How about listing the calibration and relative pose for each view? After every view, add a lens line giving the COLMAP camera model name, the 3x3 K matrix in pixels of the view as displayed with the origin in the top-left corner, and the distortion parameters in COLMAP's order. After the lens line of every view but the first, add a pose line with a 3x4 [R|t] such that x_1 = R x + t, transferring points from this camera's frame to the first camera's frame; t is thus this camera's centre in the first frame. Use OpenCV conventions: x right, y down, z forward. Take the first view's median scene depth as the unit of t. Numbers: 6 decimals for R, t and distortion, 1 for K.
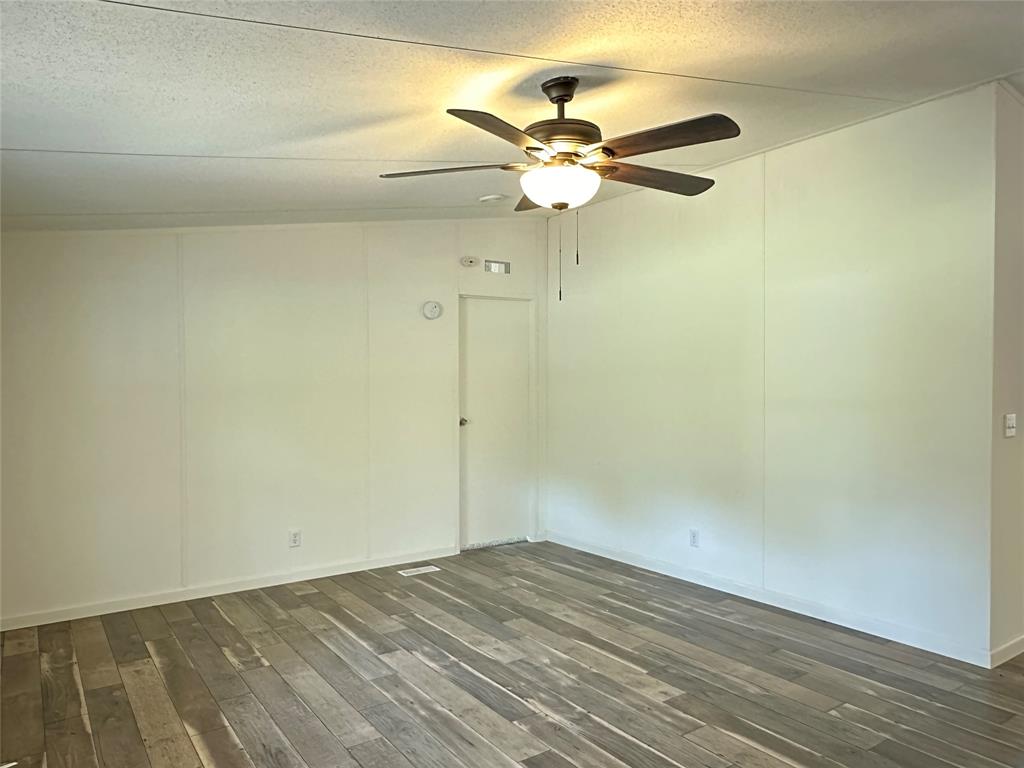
lens RADIAL K [[716.2, 0, 511.8], [0, 716.2, 384.2], [0, 0, 1]] dist [-0.001372, -0.000280]
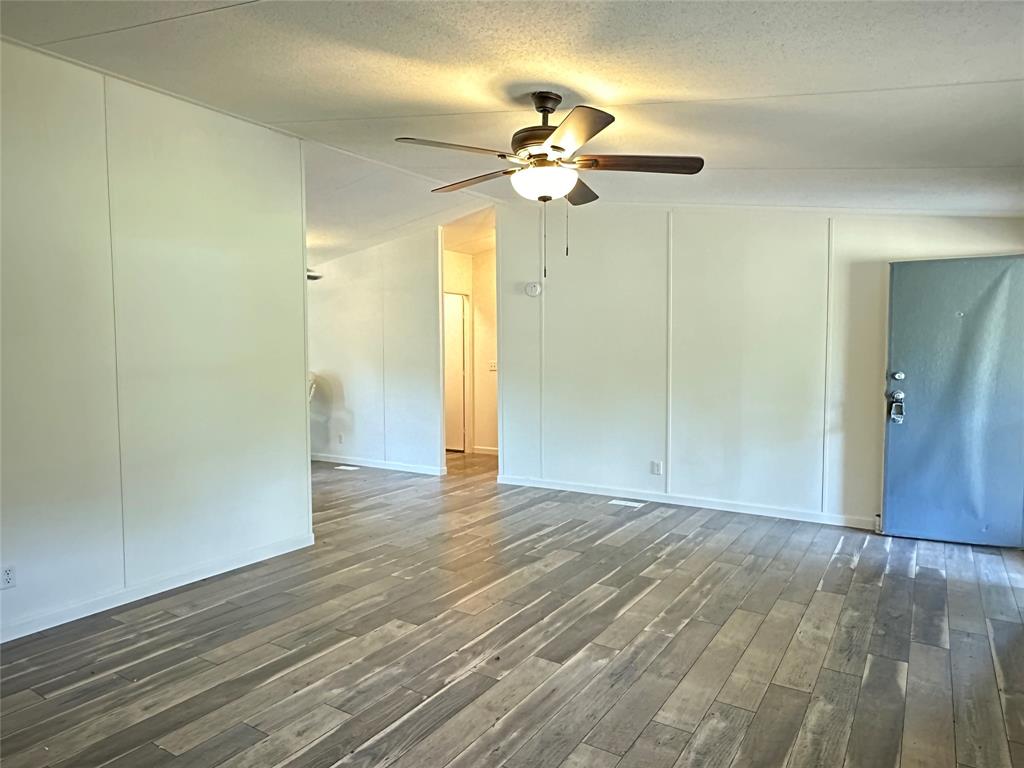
lens RADIAL K [[652.8, 0, 511.9], [0, 652.8, 383.7], [0, 0, 1]] dist [-0.006119, 0.005345]
pose [[-0.384152, -0.039698, 0.922416, -0.712629], [0.009505, 0.998852, 0.046946, 0.008445], [-0.923221, 0.026802, -0.383334, 1.124204]]
